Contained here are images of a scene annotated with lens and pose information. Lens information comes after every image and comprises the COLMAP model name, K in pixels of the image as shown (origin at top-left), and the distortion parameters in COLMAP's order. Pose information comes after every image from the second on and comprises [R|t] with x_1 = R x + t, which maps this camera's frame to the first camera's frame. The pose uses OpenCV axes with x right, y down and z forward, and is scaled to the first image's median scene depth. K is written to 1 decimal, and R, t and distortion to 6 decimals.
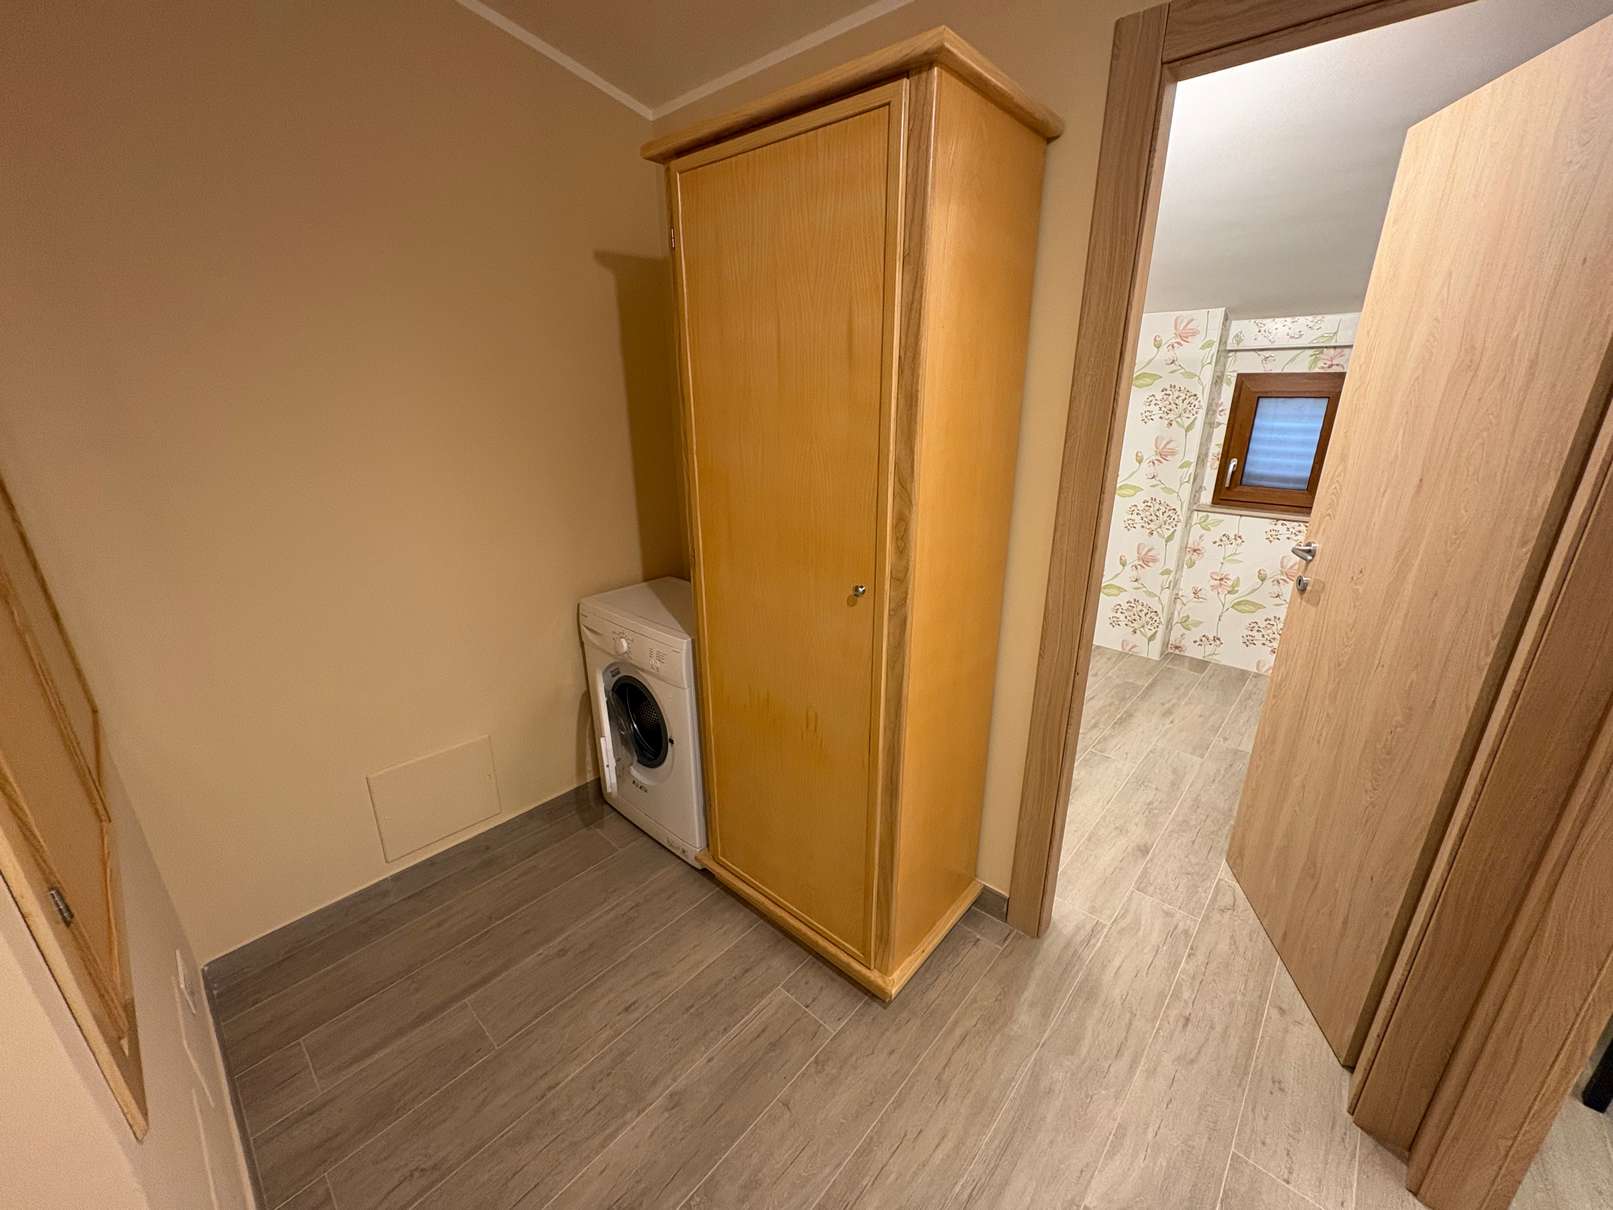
lens RADIAL K [[640.5, 0, 805.0], [0, 640.5, 602.0], [0, 0, 1]] dist [0.000241, 0.000092]
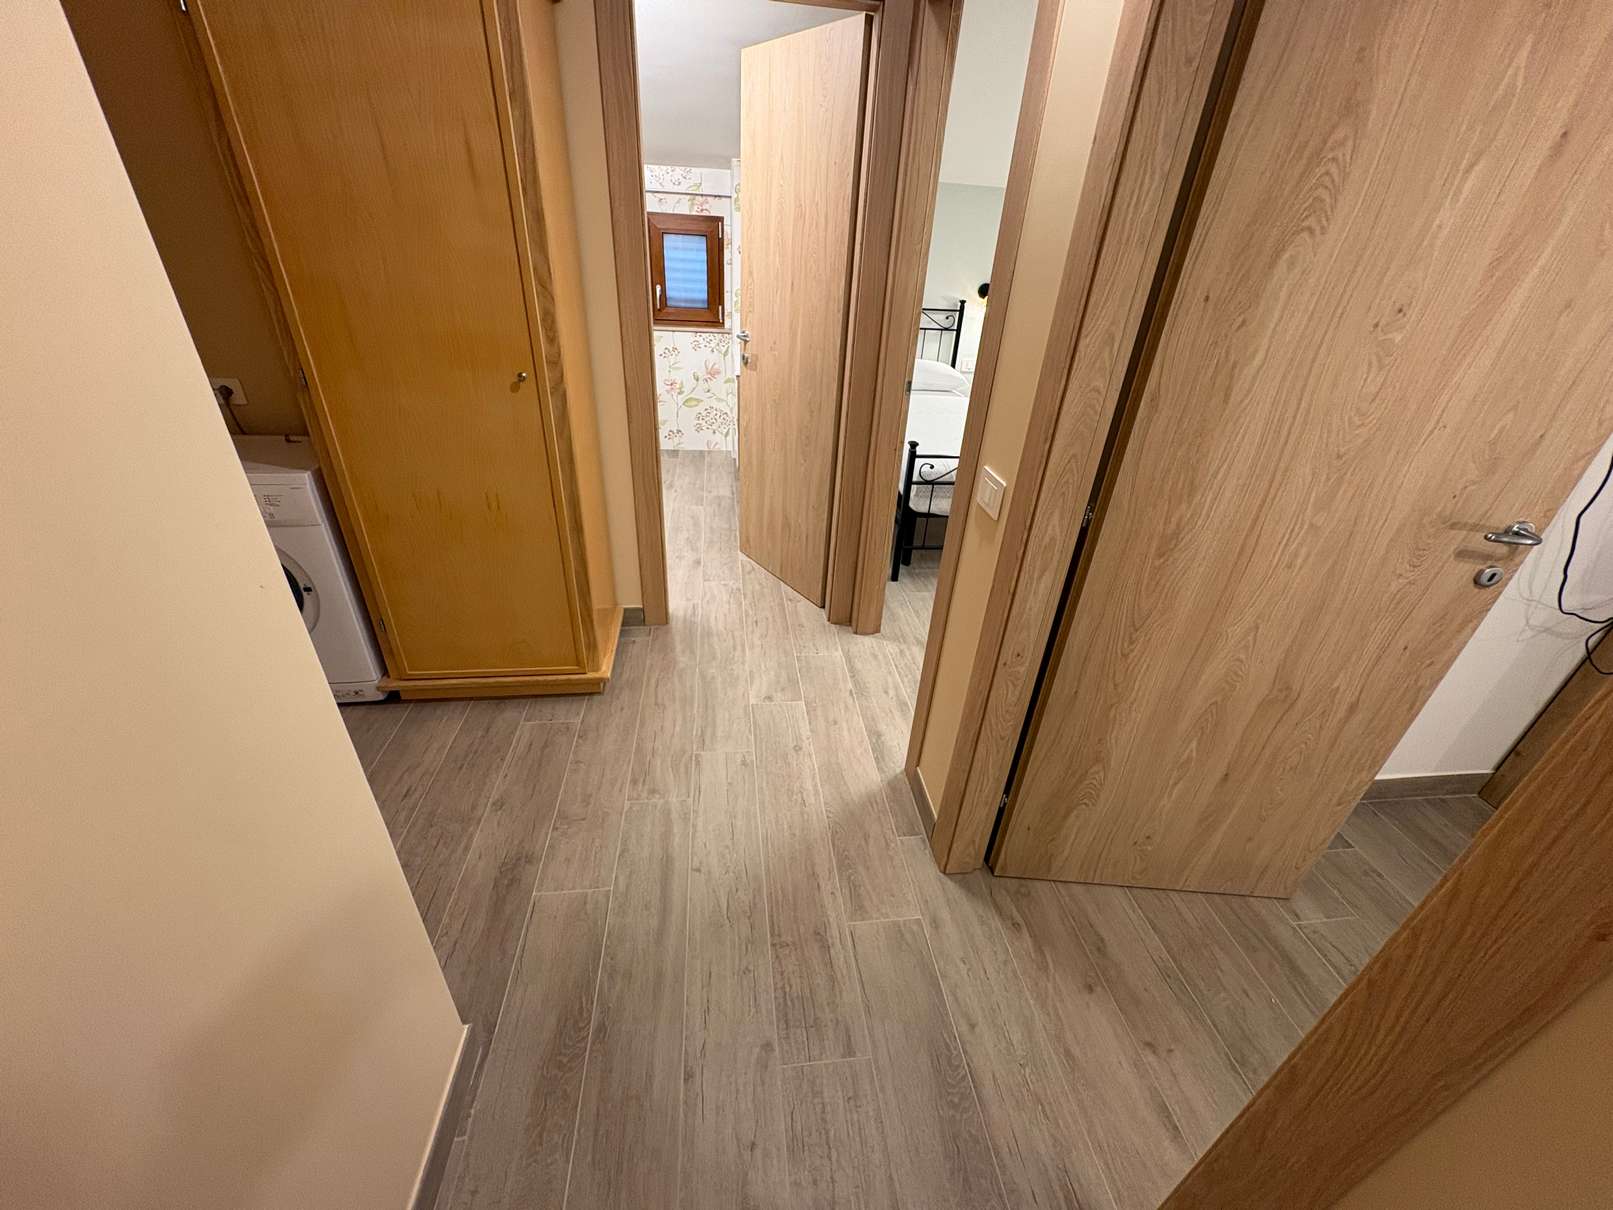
lens RADIAL K [[640.5, 0, 803.9], [0, 640.5, 601.0], [0, 0, 1]] dist [0.000241, 0.000092]
pose [[0.654700, -0.340233, 0.674989, -0.246103], [0.188885, 0.938282, 0.289741, 0.060452], [-0.731909, -0.062198, 0.678558, -0.142244]]
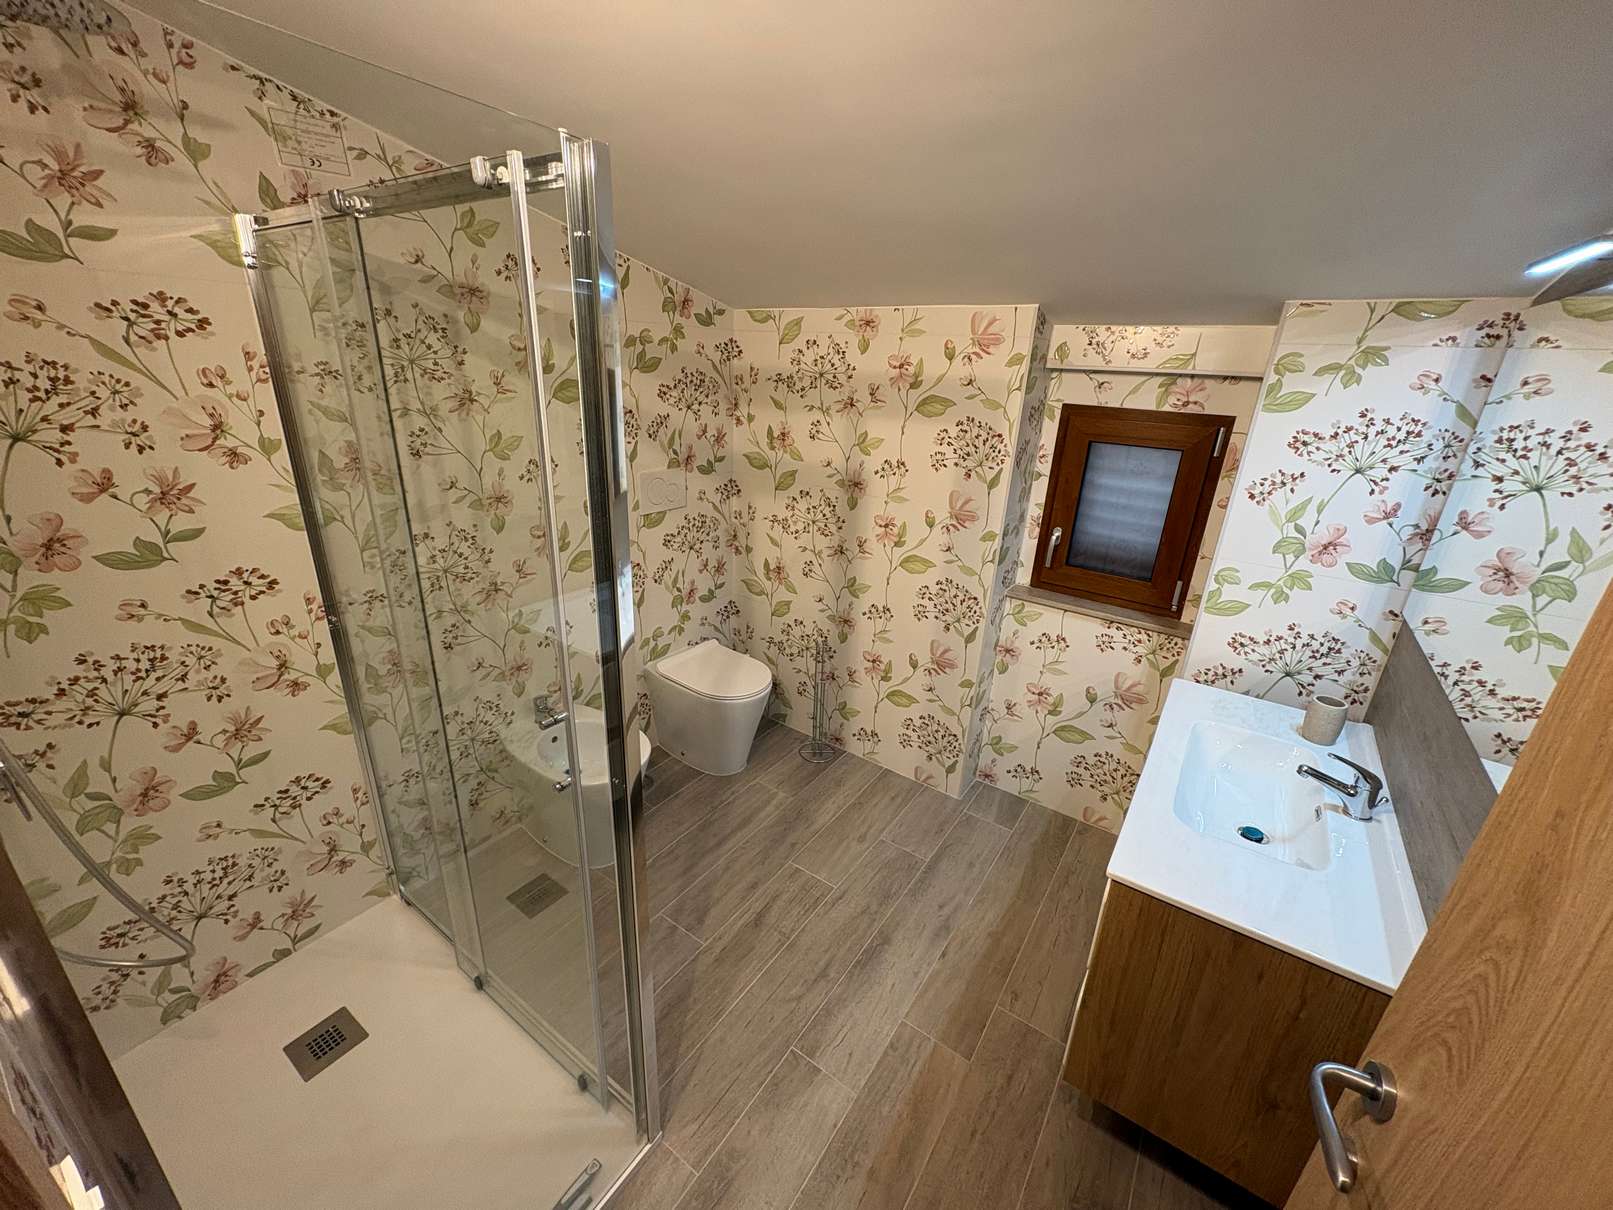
lens RADIAL K [[640.5, 0, 803.3], [0, 640.5, 603.4], [0, 0, 1]] dist [0.000241, 0.000092]
pose [[0.990372, 0.008484, 0.138169, 0.333520], [-0.012211, 0.999584, 0.026147, -0.172039], [-0.137890, -0.027582, 0.990063, 0.386613]]
